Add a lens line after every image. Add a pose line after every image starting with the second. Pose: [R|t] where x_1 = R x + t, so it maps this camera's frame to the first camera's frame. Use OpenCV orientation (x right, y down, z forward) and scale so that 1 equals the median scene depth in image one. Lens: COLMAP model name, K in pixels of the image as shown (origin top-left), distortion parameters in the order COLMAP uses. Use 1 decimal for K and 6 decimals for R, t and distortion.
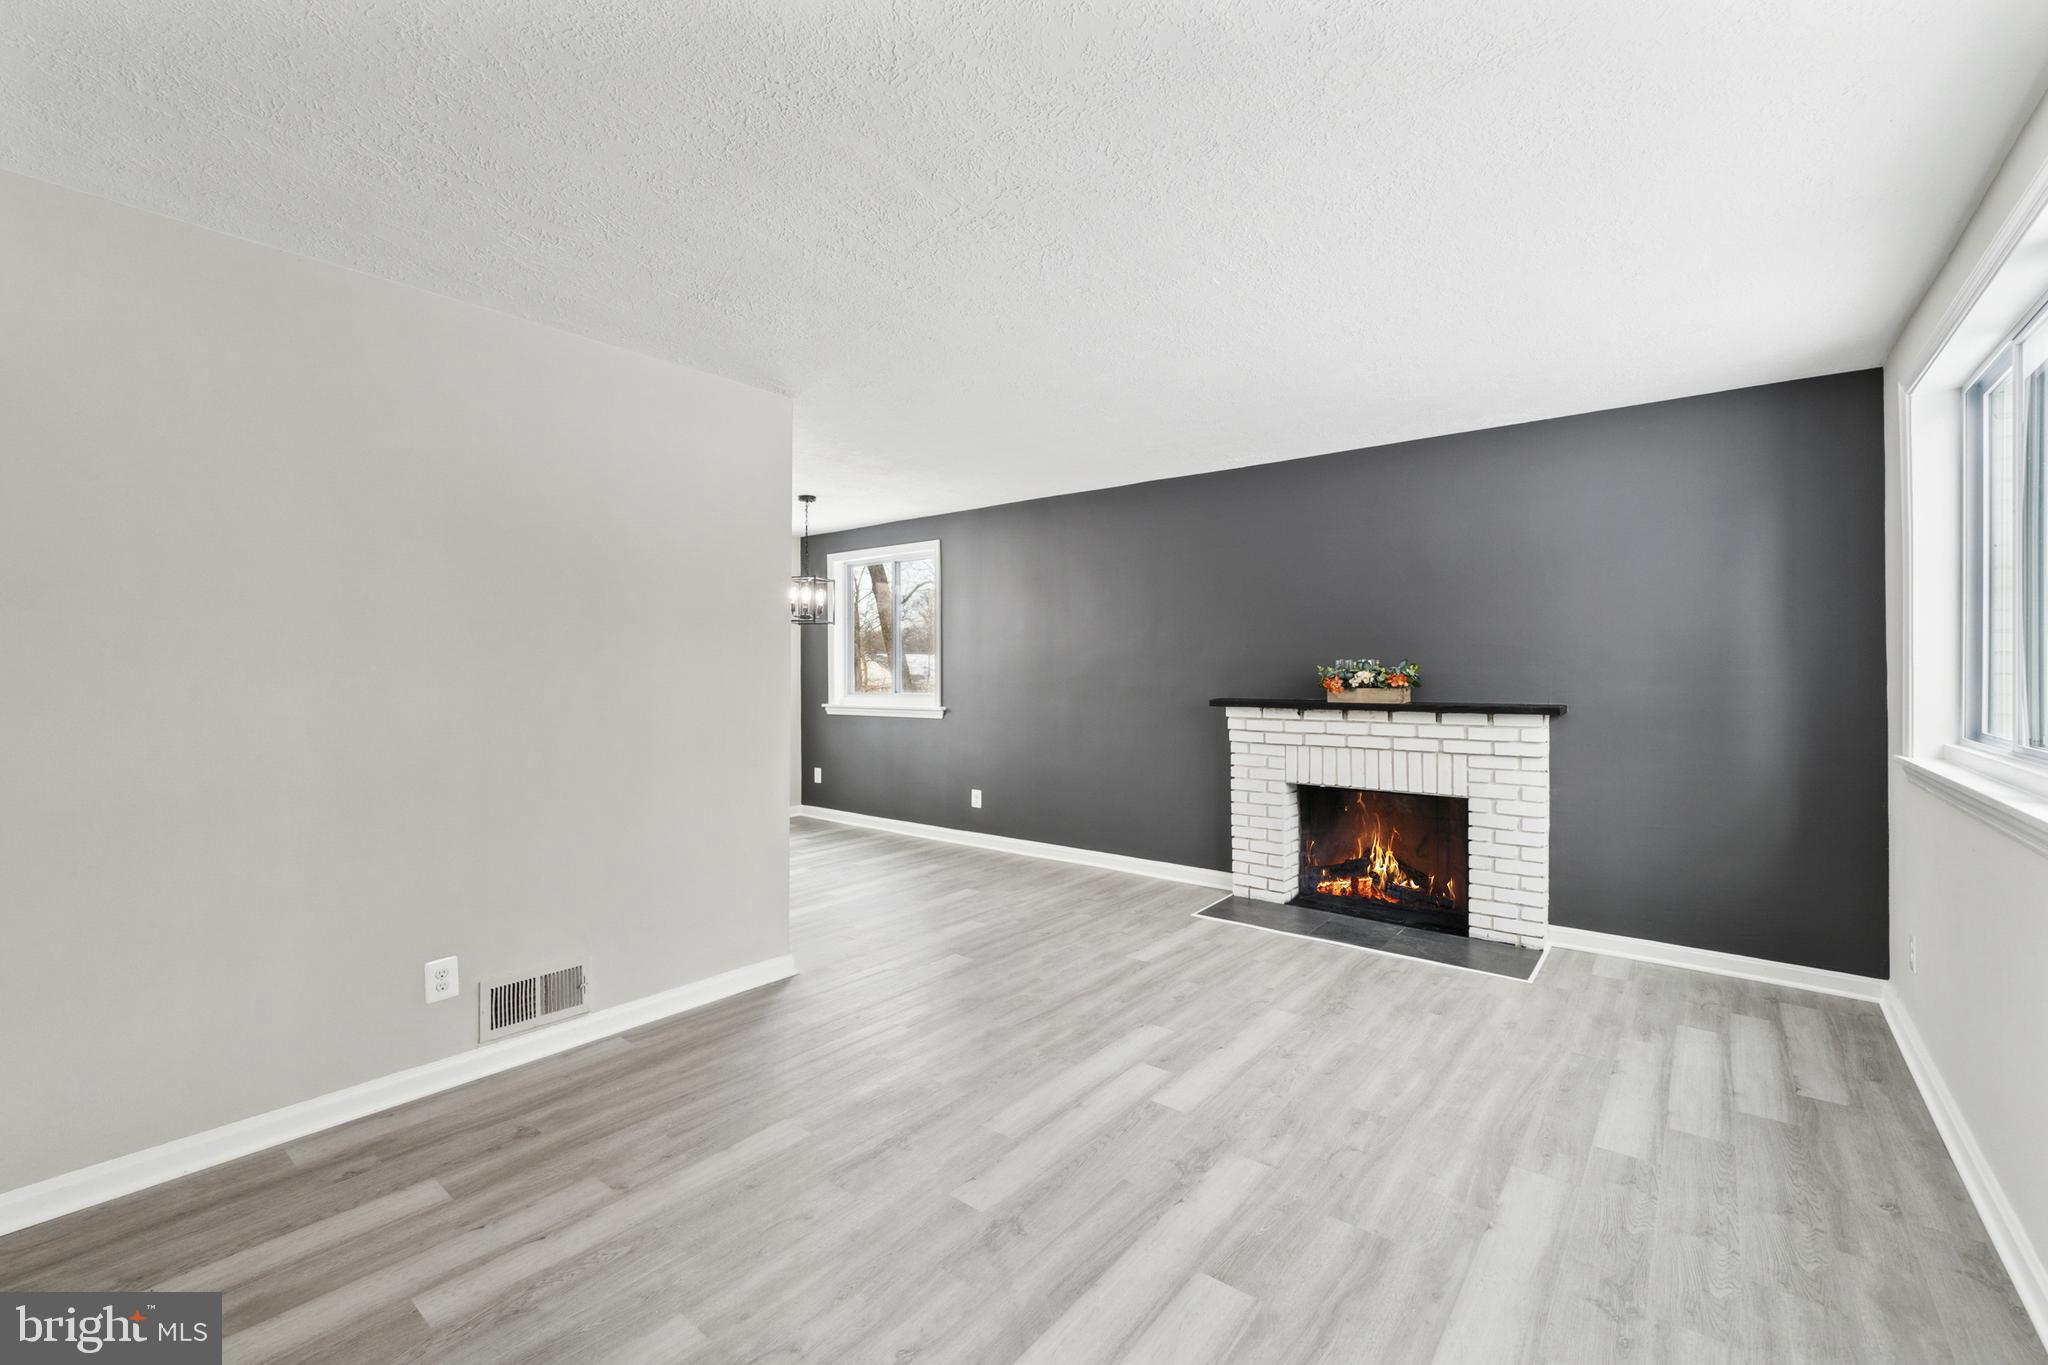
lens RADIAL K [[851.4, 0, 1025.7], [0, 851.4, 678.8], [0, 0, 1]] dist [0.002065, 0.000378]
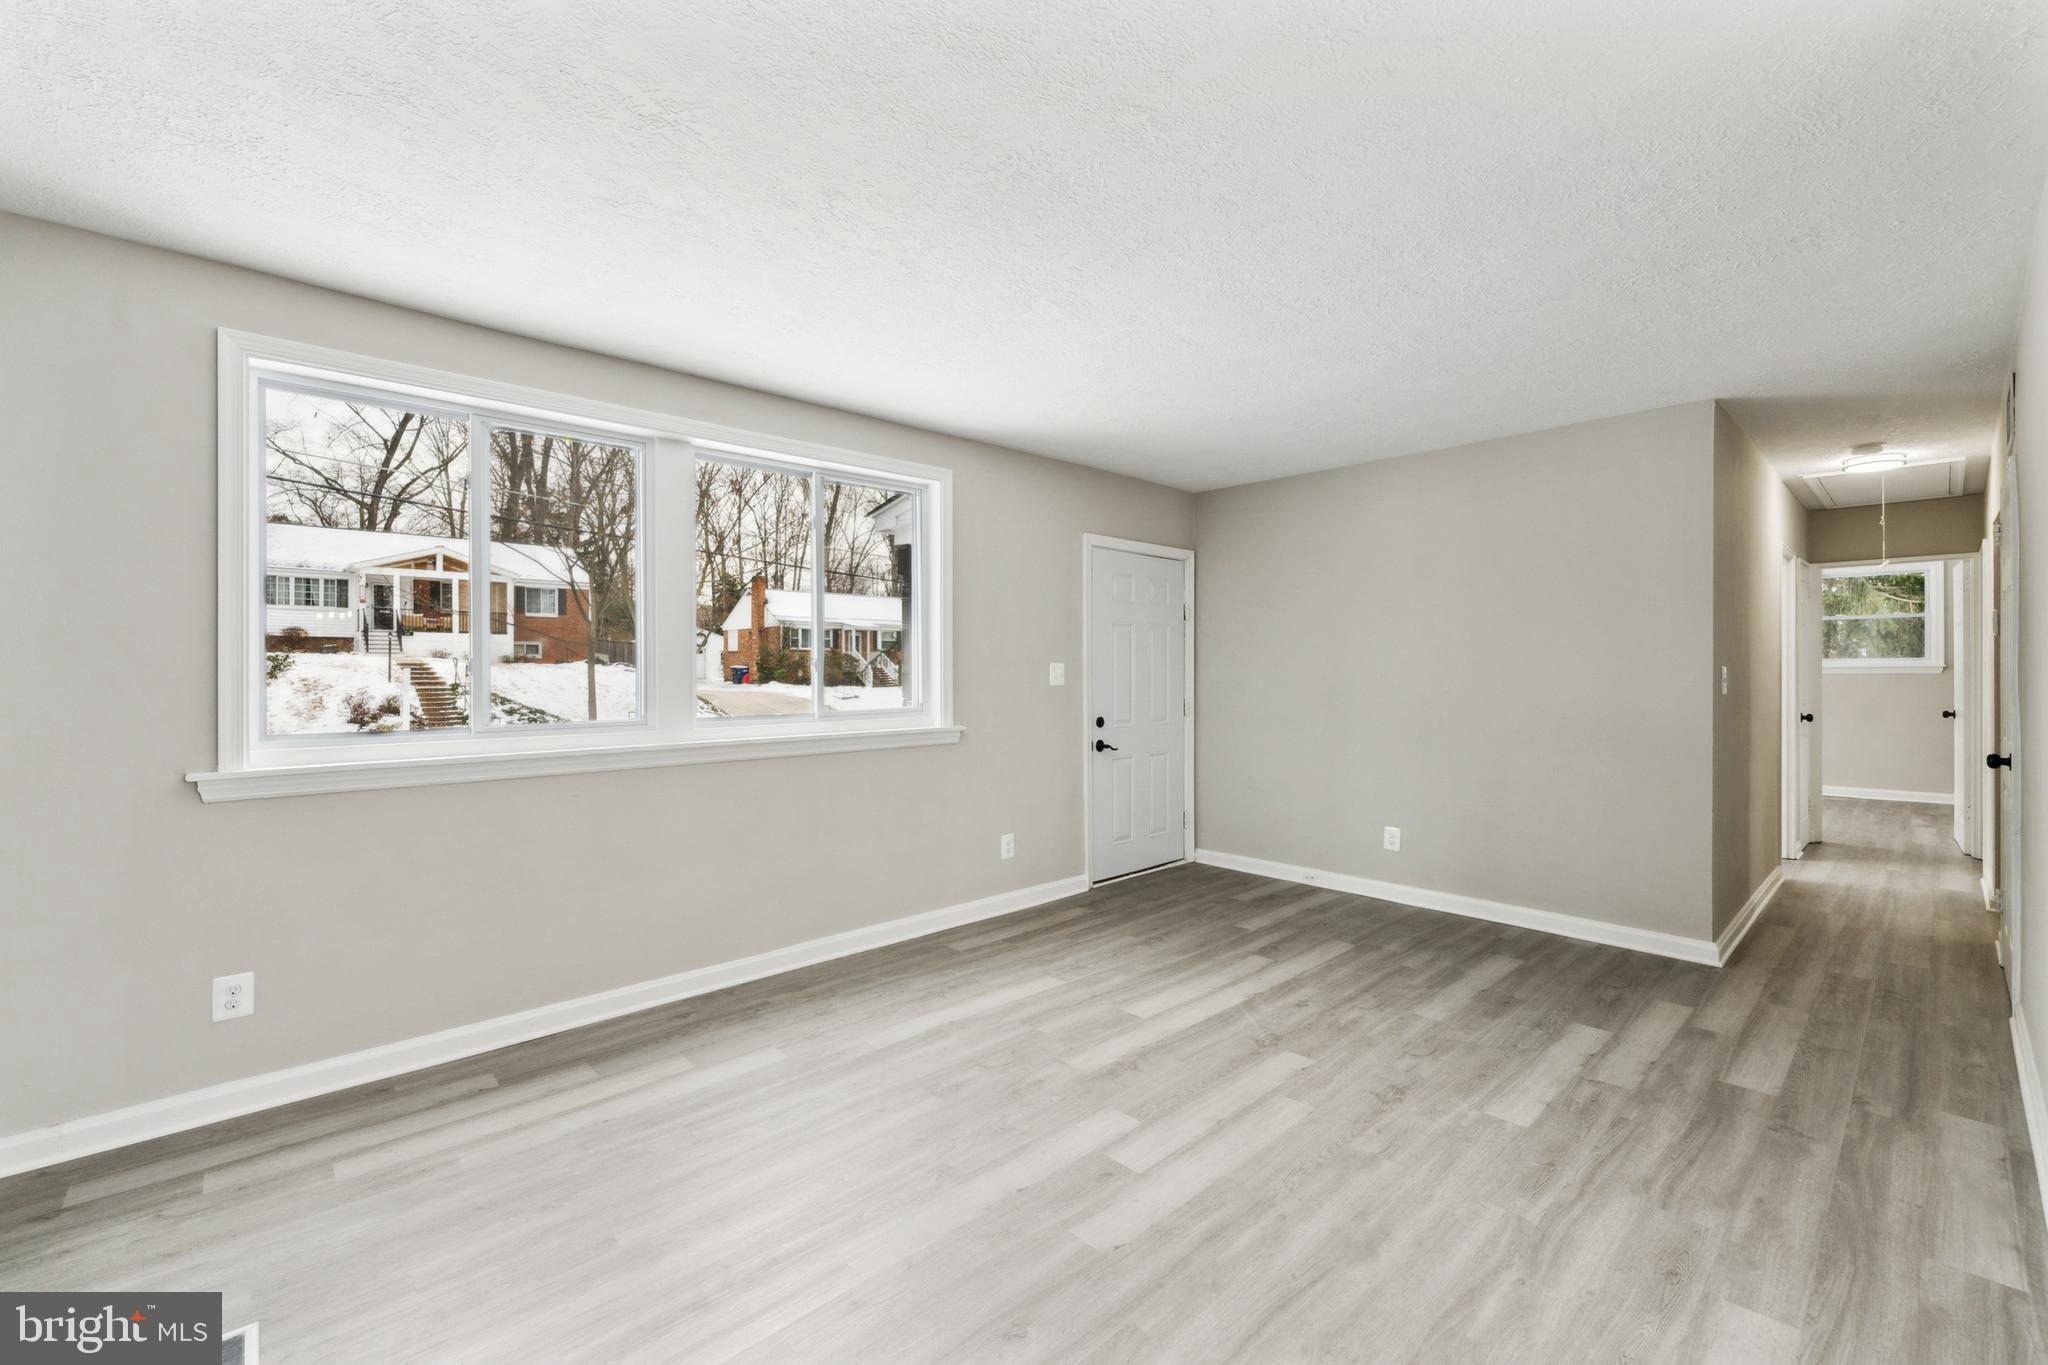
lens RADIAL K [[851.4, 0, 1025.7], [0, 851.4, 678.8], [0, 0, 1]] dist [0.002065, 0.000378]
pose [[-0.988745, 0.001450, 0.149603, 0.147963], [0.003986, 0.999853, 0.016648, -0.015261], [-0.149557, 0.017057, -0.988606, 2.184581]]
